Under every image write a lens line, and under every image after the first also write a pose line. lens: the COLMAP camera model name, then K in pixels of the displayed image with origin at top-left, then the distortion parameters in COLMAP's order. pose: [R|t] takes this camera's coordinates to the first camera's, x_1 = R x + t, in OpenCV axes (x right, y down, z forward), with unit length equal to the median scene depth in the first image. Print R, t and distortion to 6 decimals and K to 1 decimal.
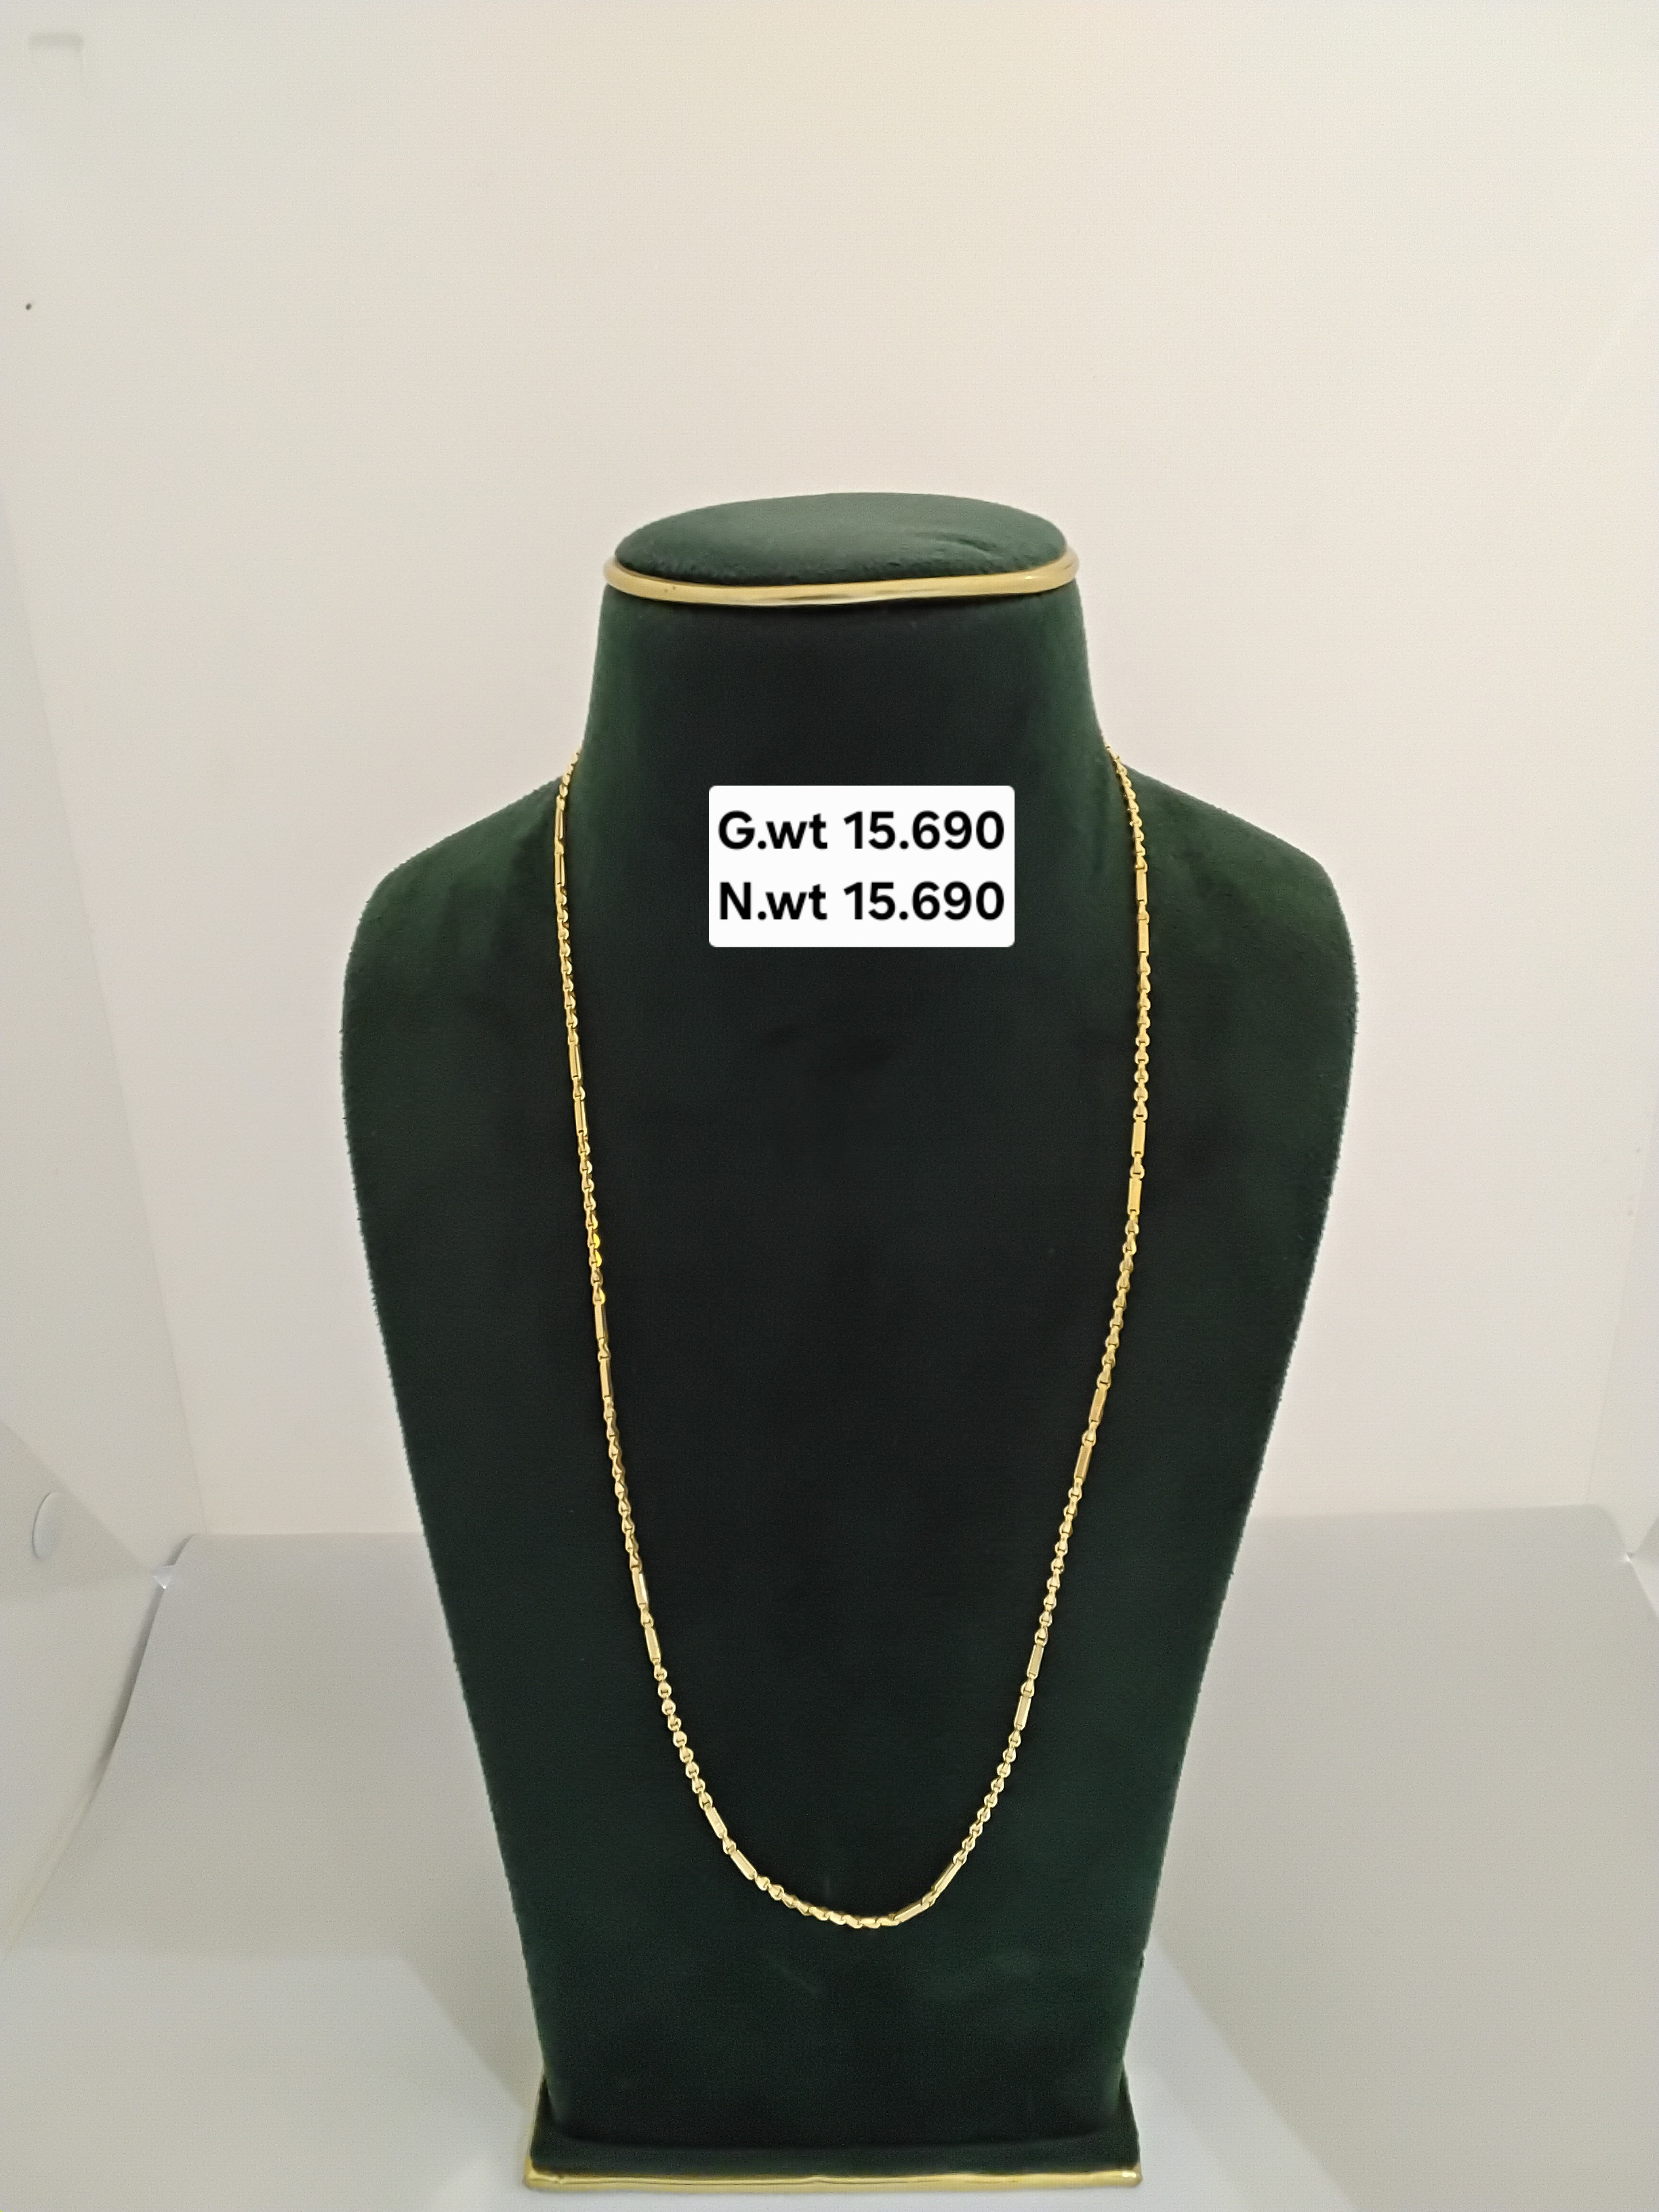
lens RADIAL K [[1725.9, 0, 832.2], [0, 1725.9, 1114.1], [0, 0, 1]] dist [0.118423, -0.183791]
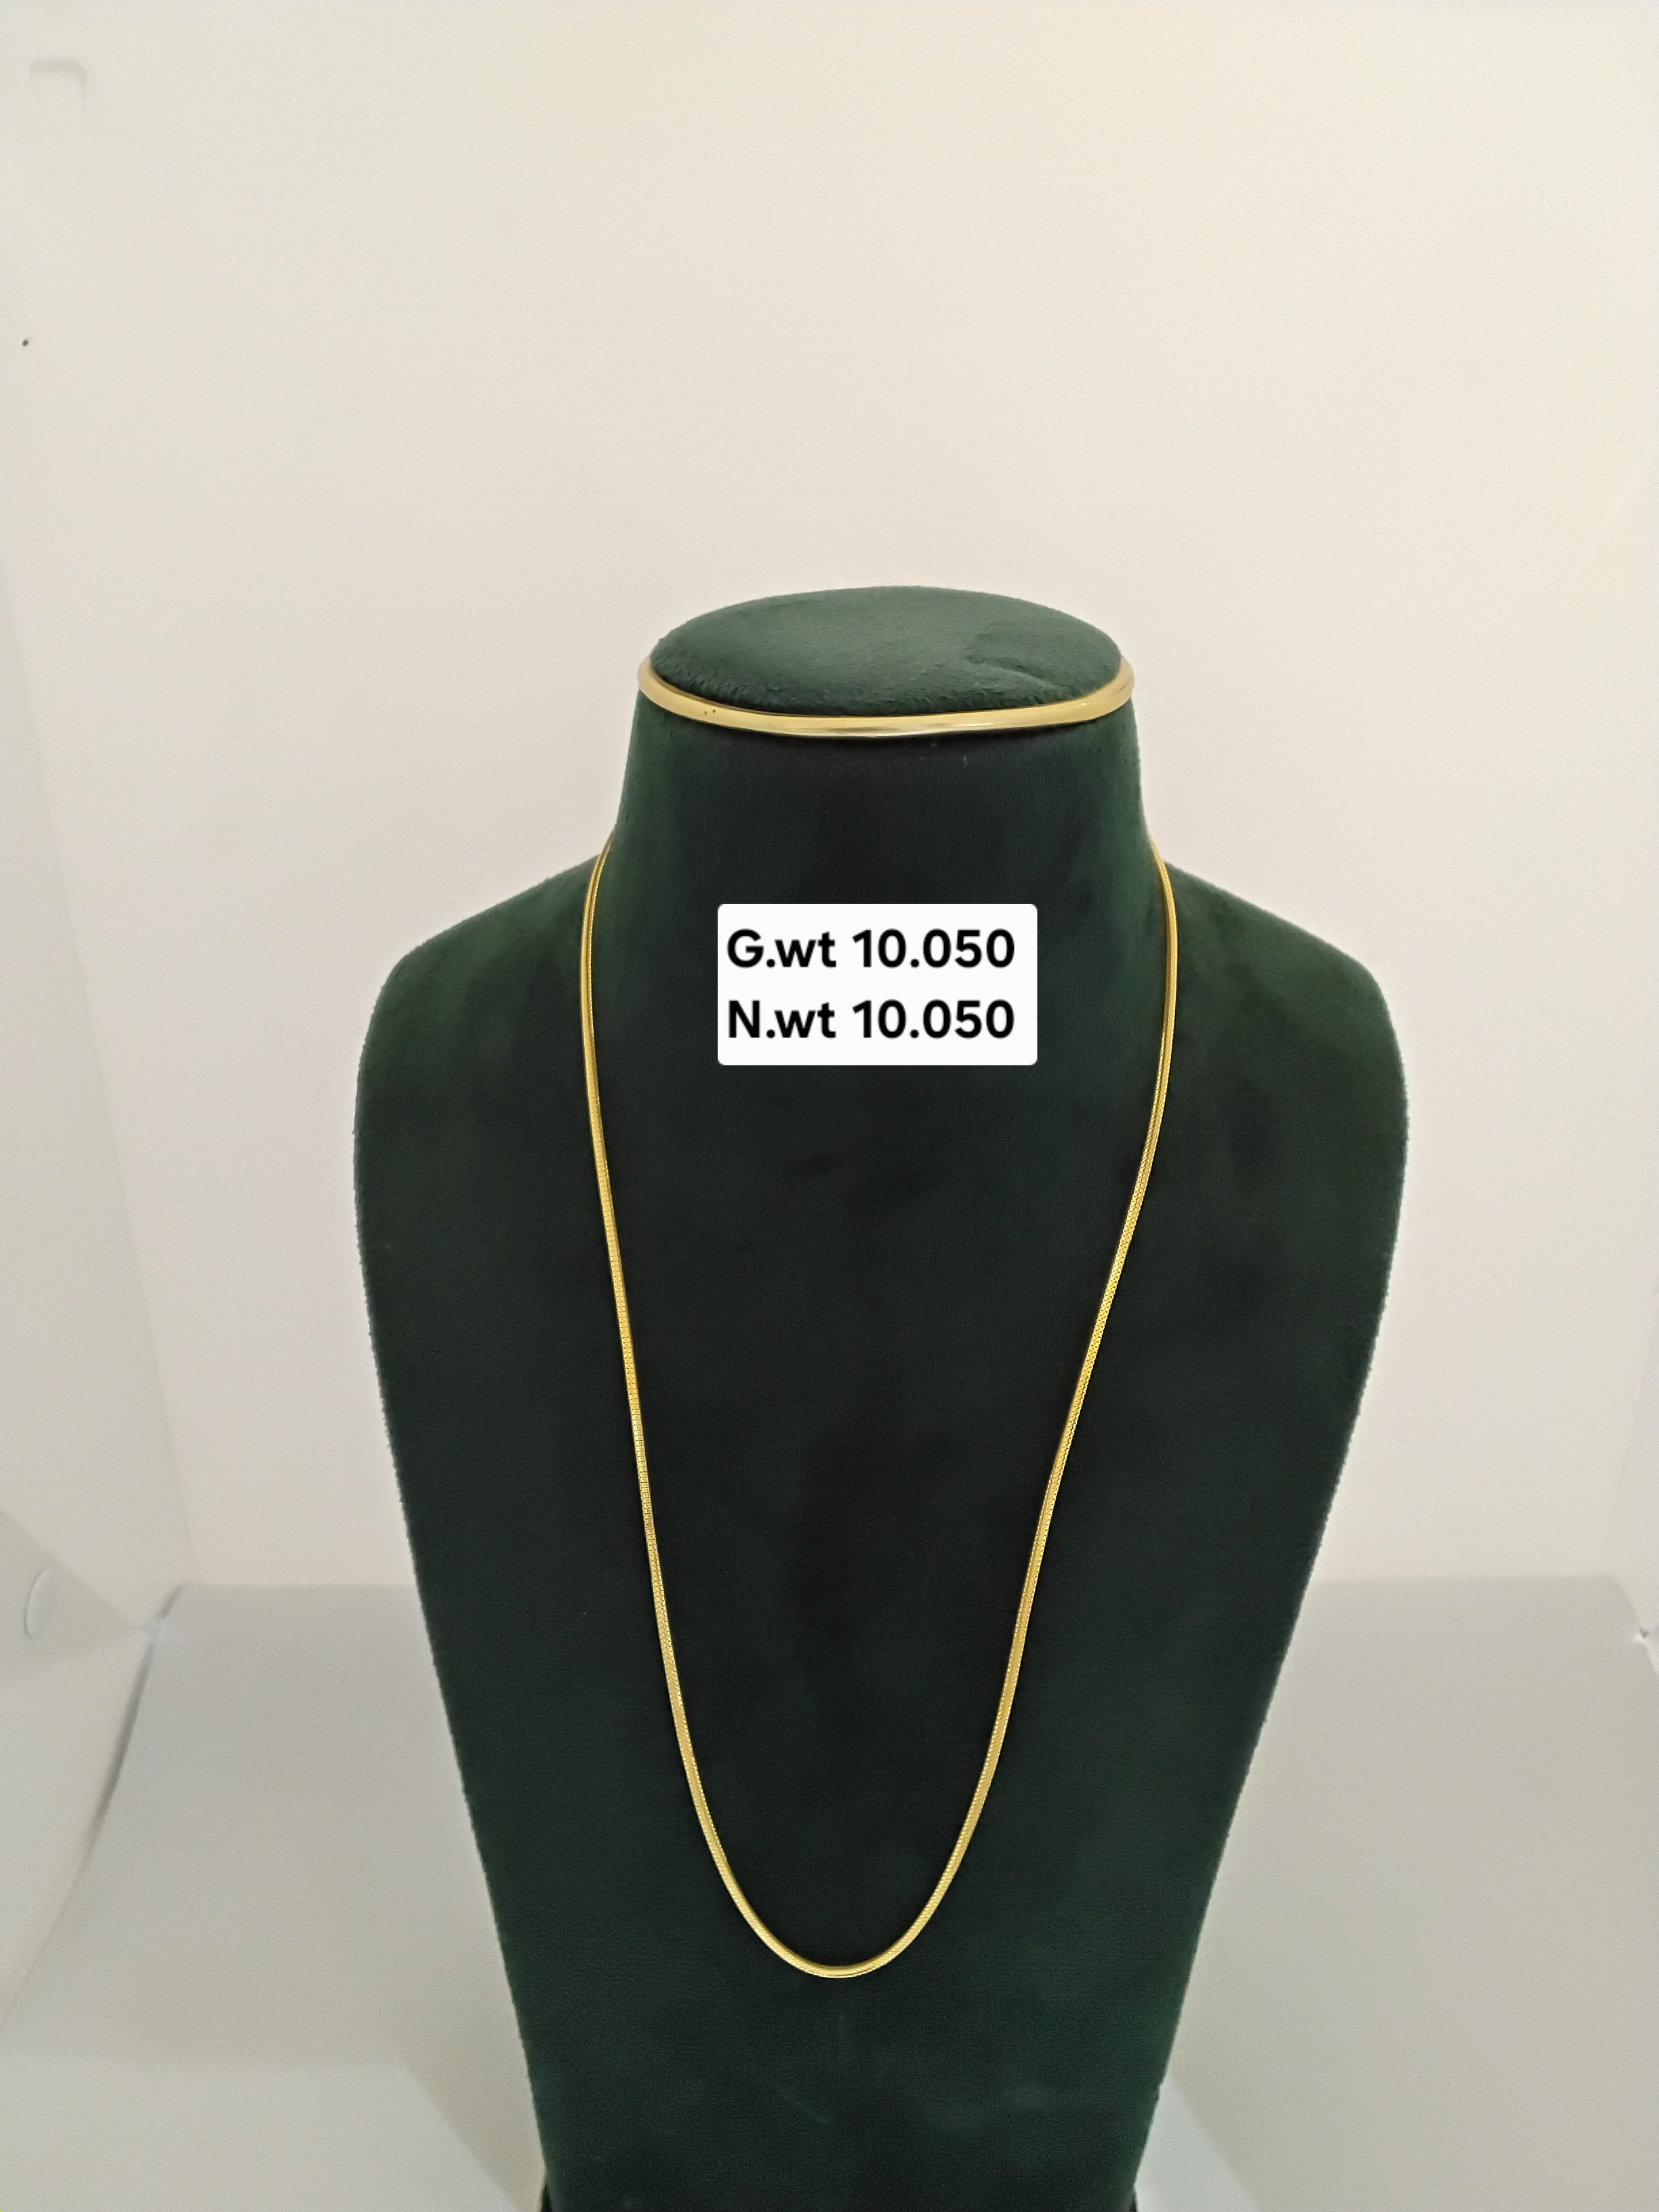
lens RADIAL K [[1745.5, 0, 832.3], [0, 1745.5, 1113.0], [0, 0, 1]] dist [0.106046, -0.174963]
pose [[0.999783, 0.020380, 0.004232, -0.022600], [-0.020494, 0.999374, 0.028841, -0.097434], [-0.003642, -0.028922, 0.999575, 0.025882]]
